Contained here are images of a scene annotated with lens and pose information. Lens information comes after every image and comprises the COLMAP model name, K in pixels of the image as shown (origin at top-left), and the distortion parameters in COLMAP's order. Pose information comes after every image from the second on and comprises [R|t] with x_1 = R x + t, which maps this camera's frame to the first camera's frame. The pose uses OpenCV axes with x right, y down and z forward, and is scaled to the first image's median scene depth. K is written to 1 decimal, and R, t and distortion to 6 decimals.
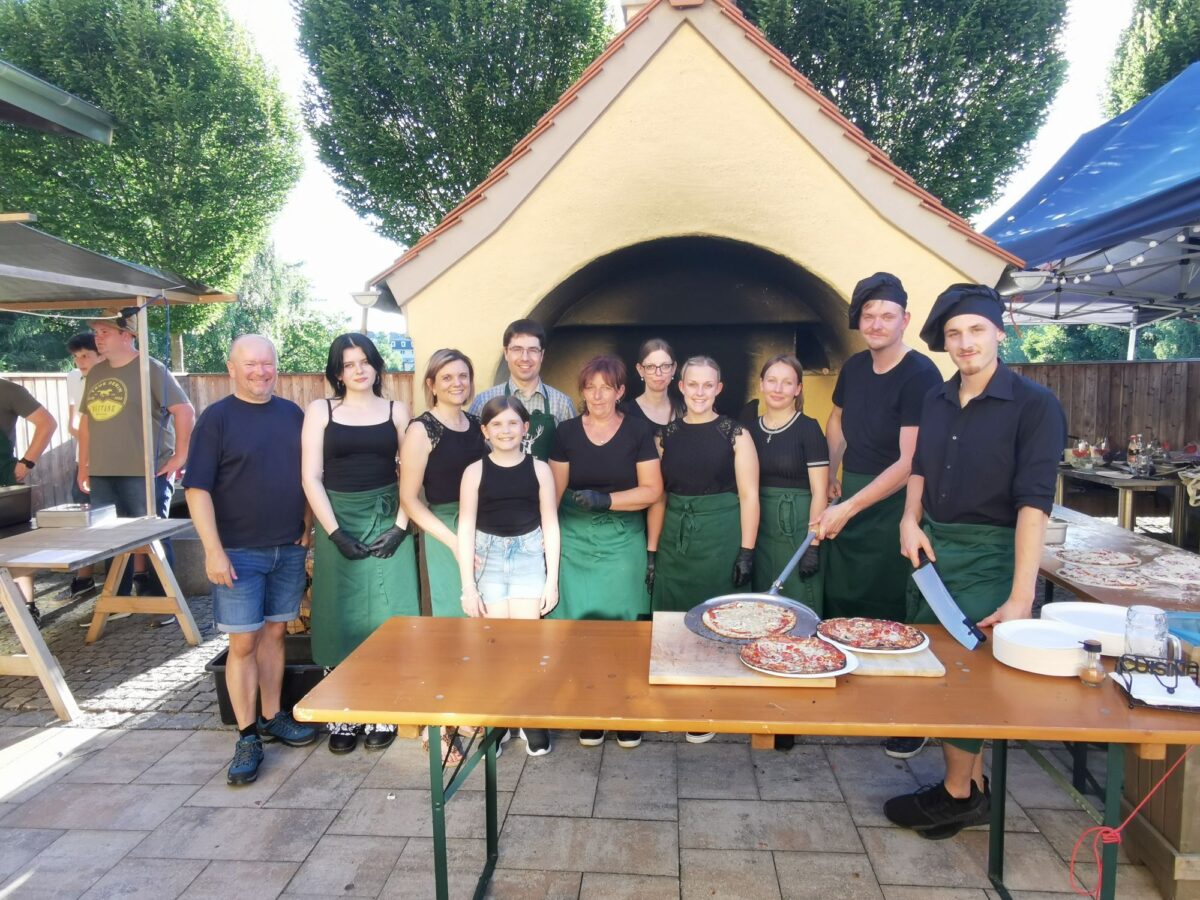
lens RADIAL K [[806.3, 0, 600.6], [0, 806.3, 449.4], [0, 0, 1]] dist [-0.000439, 0.001181]
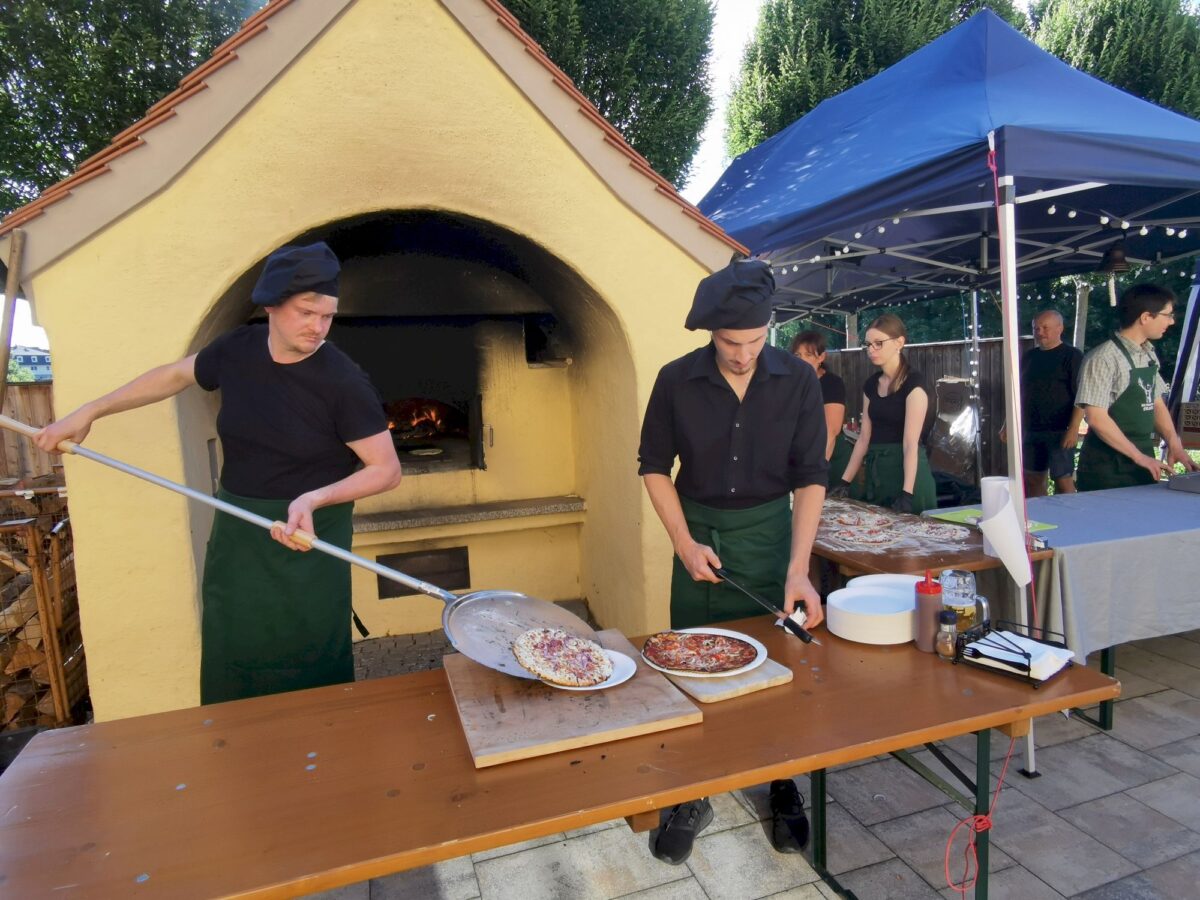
lens RADIAL K [[734.8, 0, 602.8], [0, 734.8, 451.8], [0, 0, 1]] dist [0.008737, 0.002743]
pose [[0.915629, -0.071783, 0.395564, -0.043903], [0.070372, 0.997357, 0.018096, -0.001156], [-0.395818, 0.011267, 0.918260, 0.189254]]
